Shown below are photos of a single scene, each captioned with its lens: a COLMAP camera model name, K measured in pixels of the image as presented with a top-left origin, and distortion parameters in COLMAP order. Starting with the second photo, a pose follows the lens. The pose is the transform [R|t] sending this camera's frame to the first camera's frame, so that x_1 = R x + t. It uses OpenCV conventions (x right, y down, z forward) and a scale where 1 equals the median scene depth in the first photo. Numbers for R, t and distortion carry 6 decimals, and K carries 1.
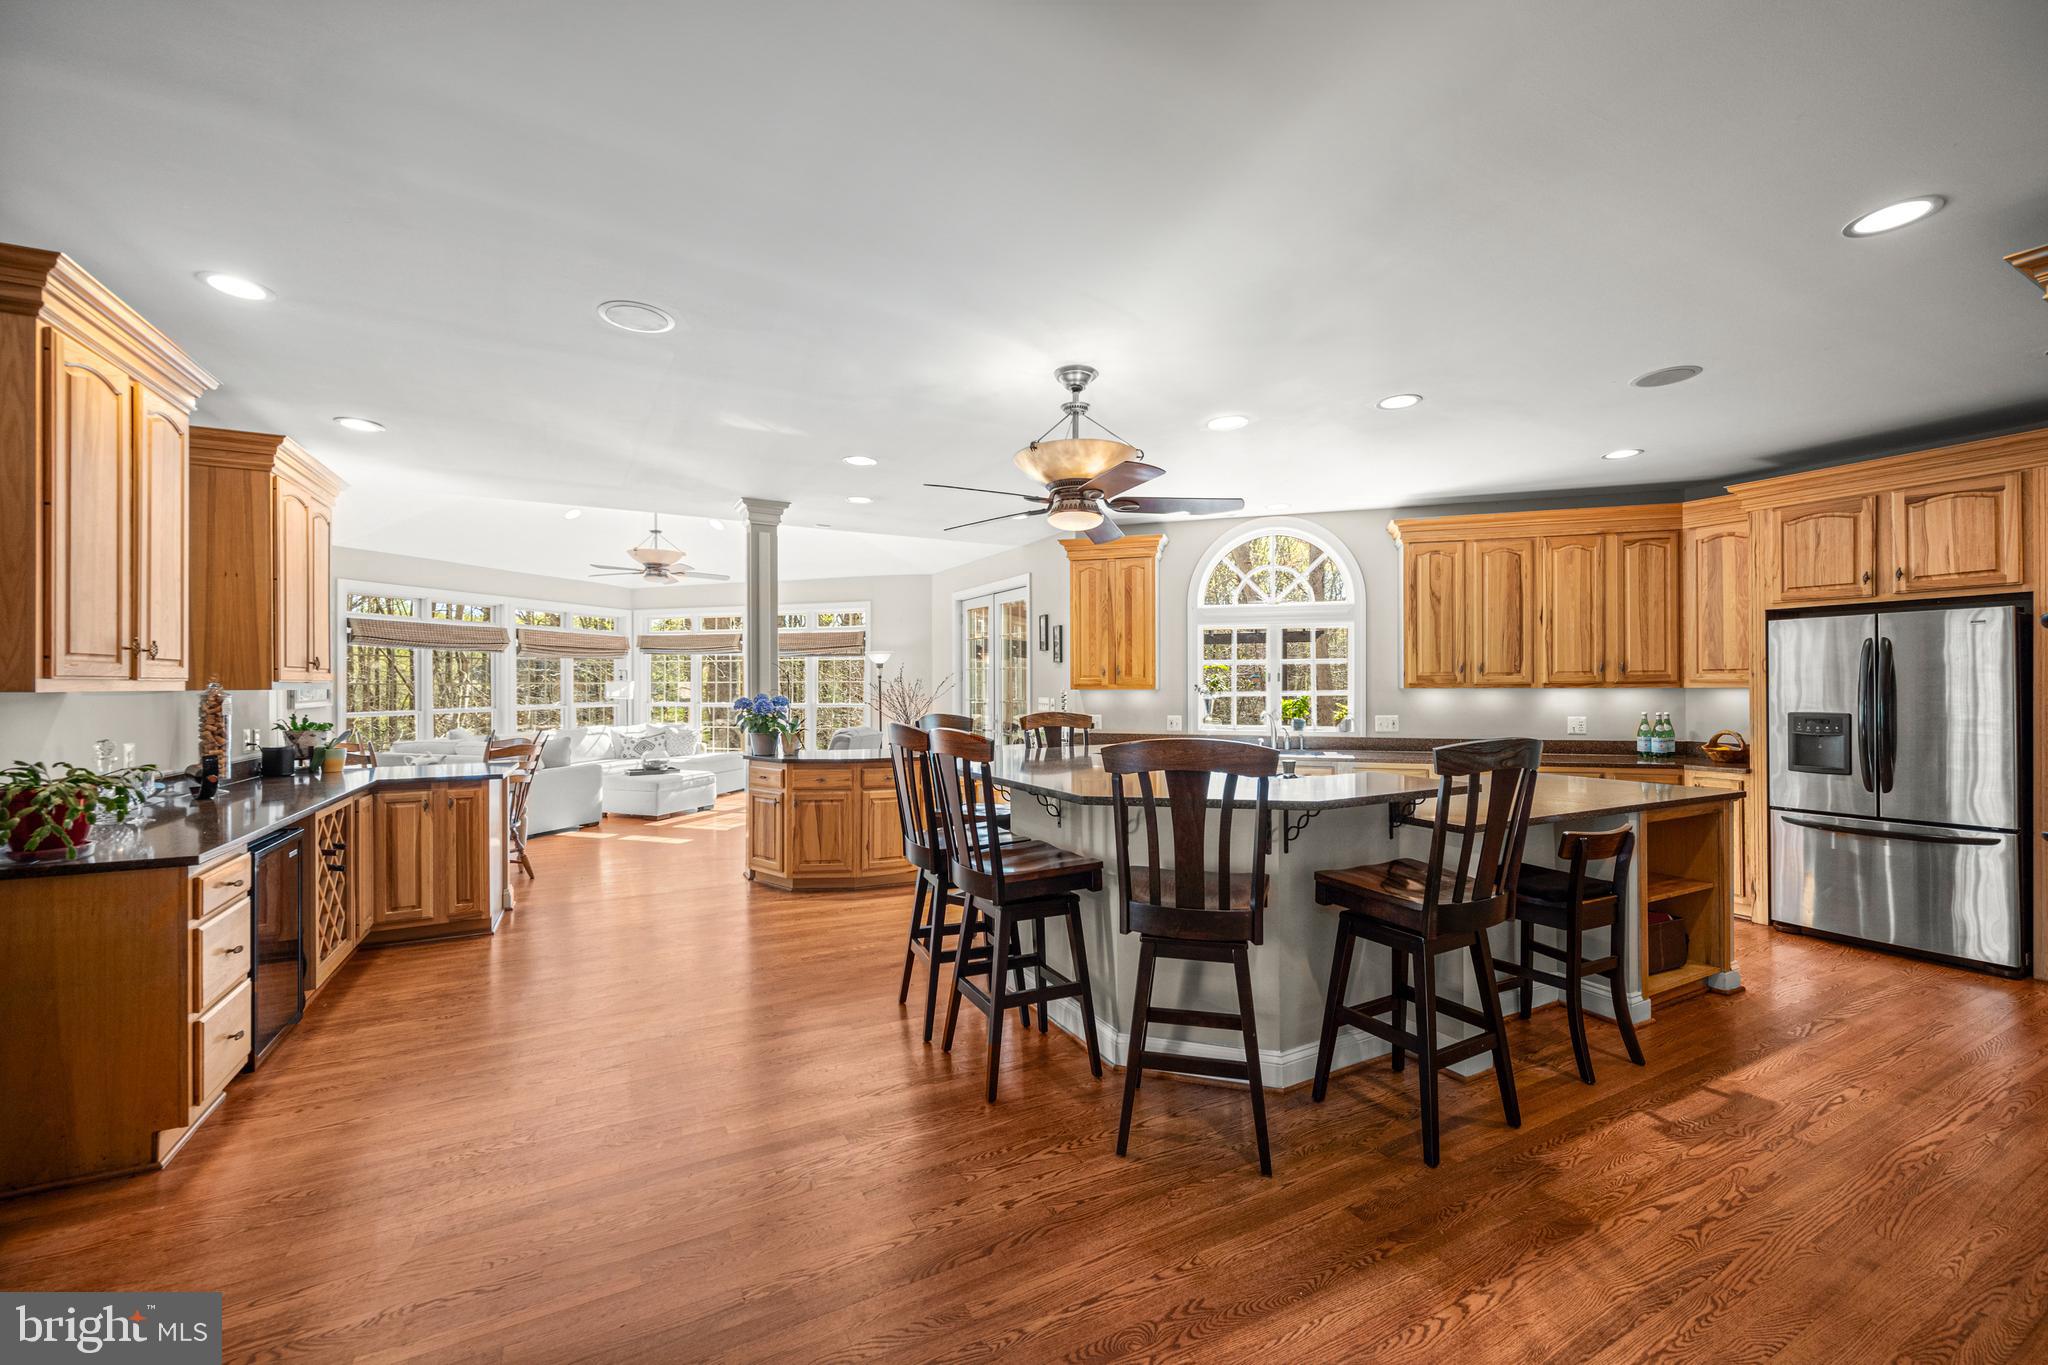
lens RADIAL K [[803.5, 0, 1030.8], [0, 803.5, 671.7], [0, 0, 1]] dist [-0.004048, 0.001233]
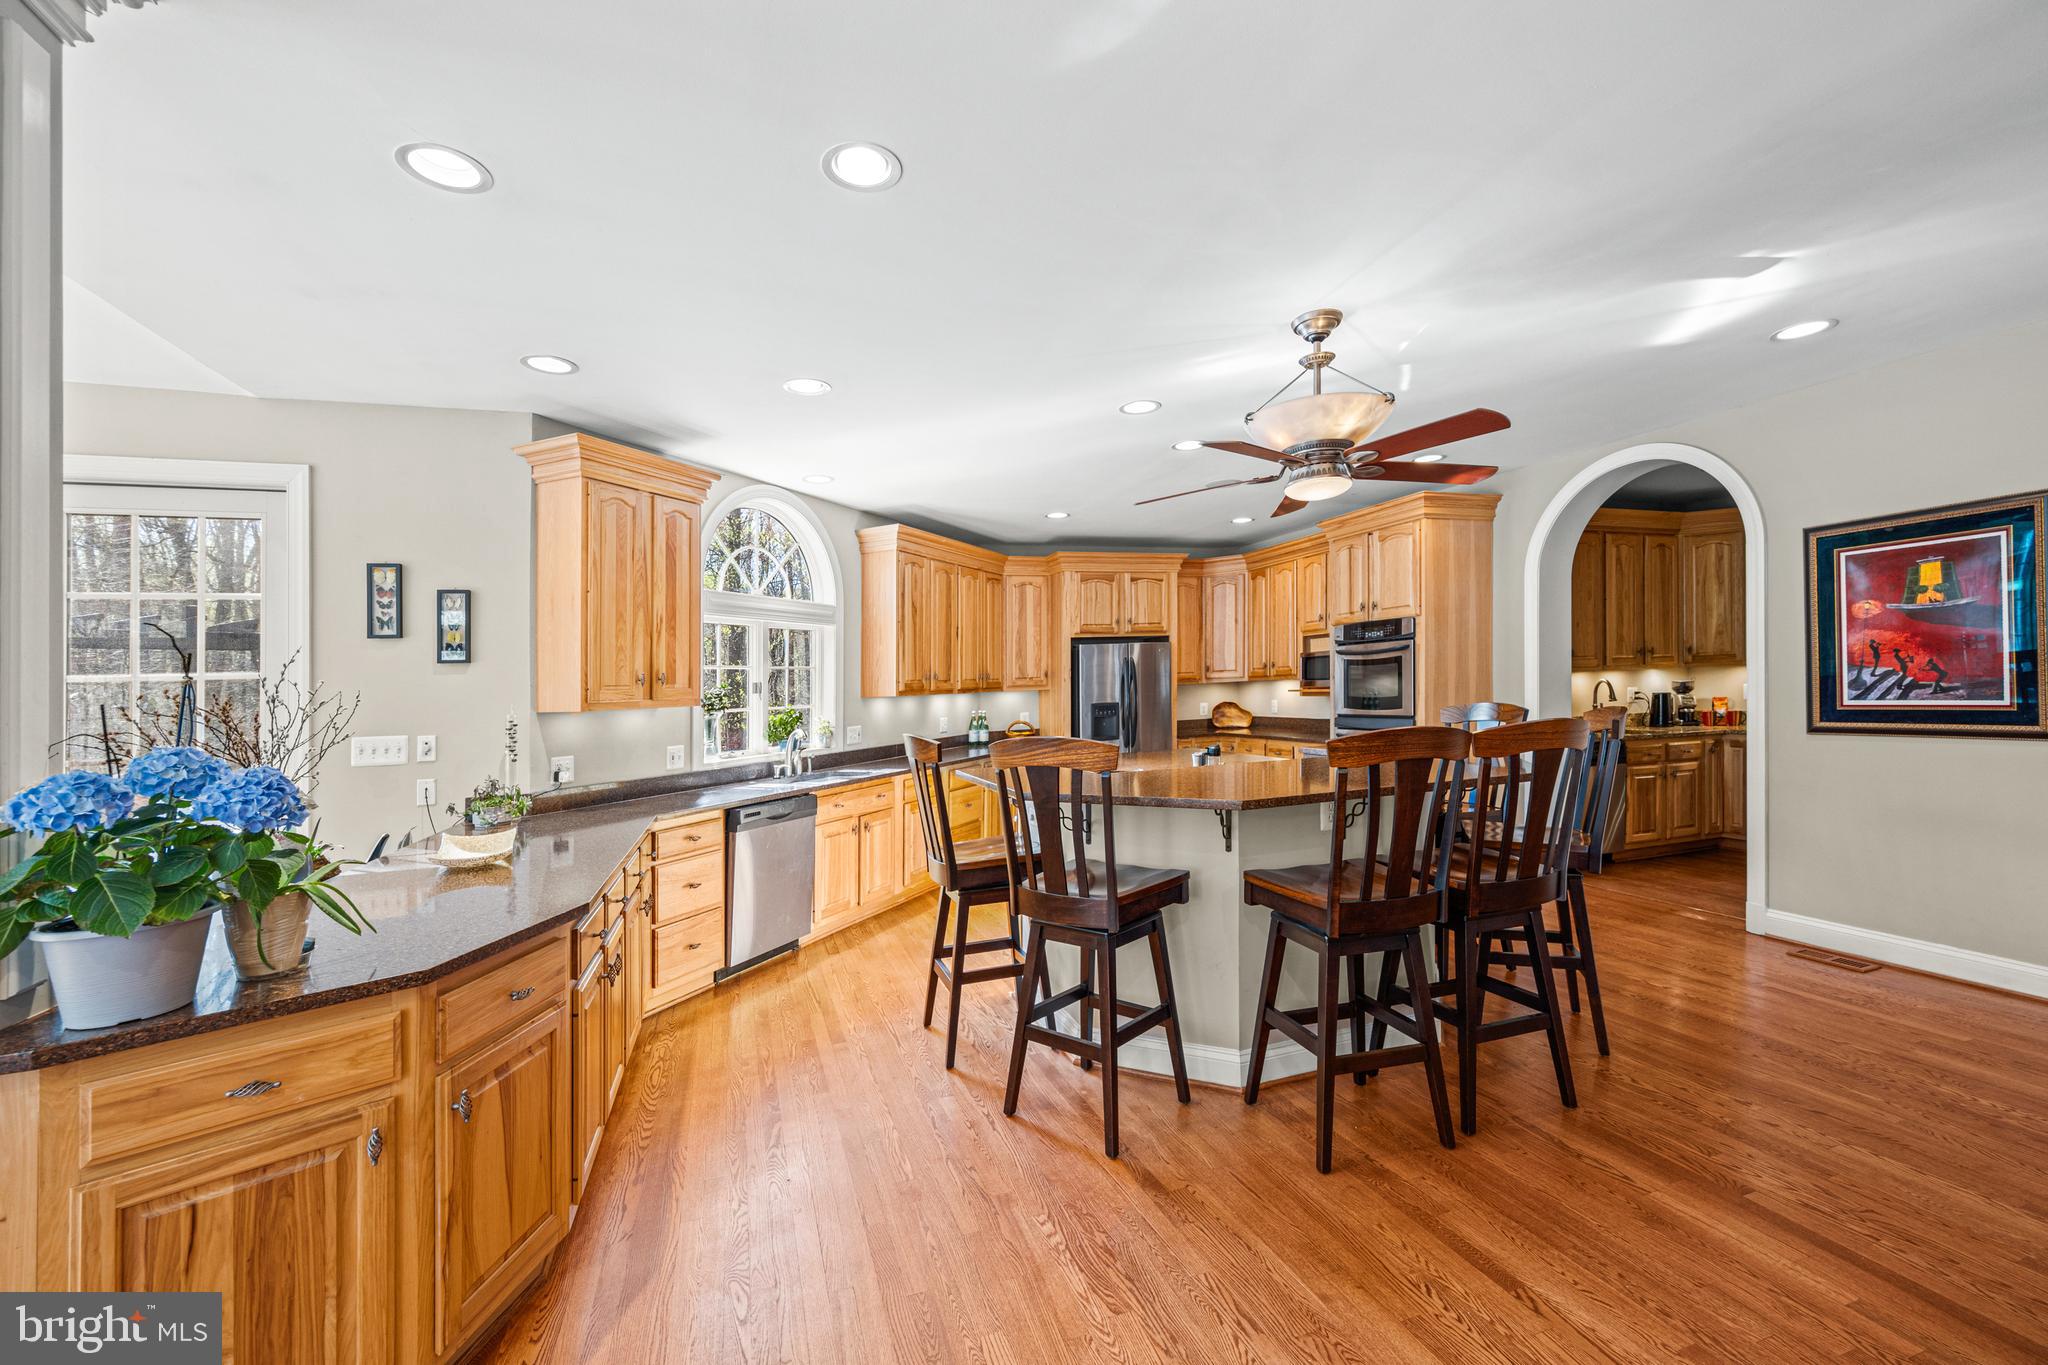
lens RADIAL K [[803.5, 0, 1024.6], [0, 803.5, 678.5], [0, 0, 1]] dist [-0.004048, 0.001233]
pose [[0.168095, 0.006355, 0.985750, -0.504260], [0.016552, 0.999820, -0.009268, 0.011431], [-0.985632, 0.017874, 0.167960, 0.704590]]
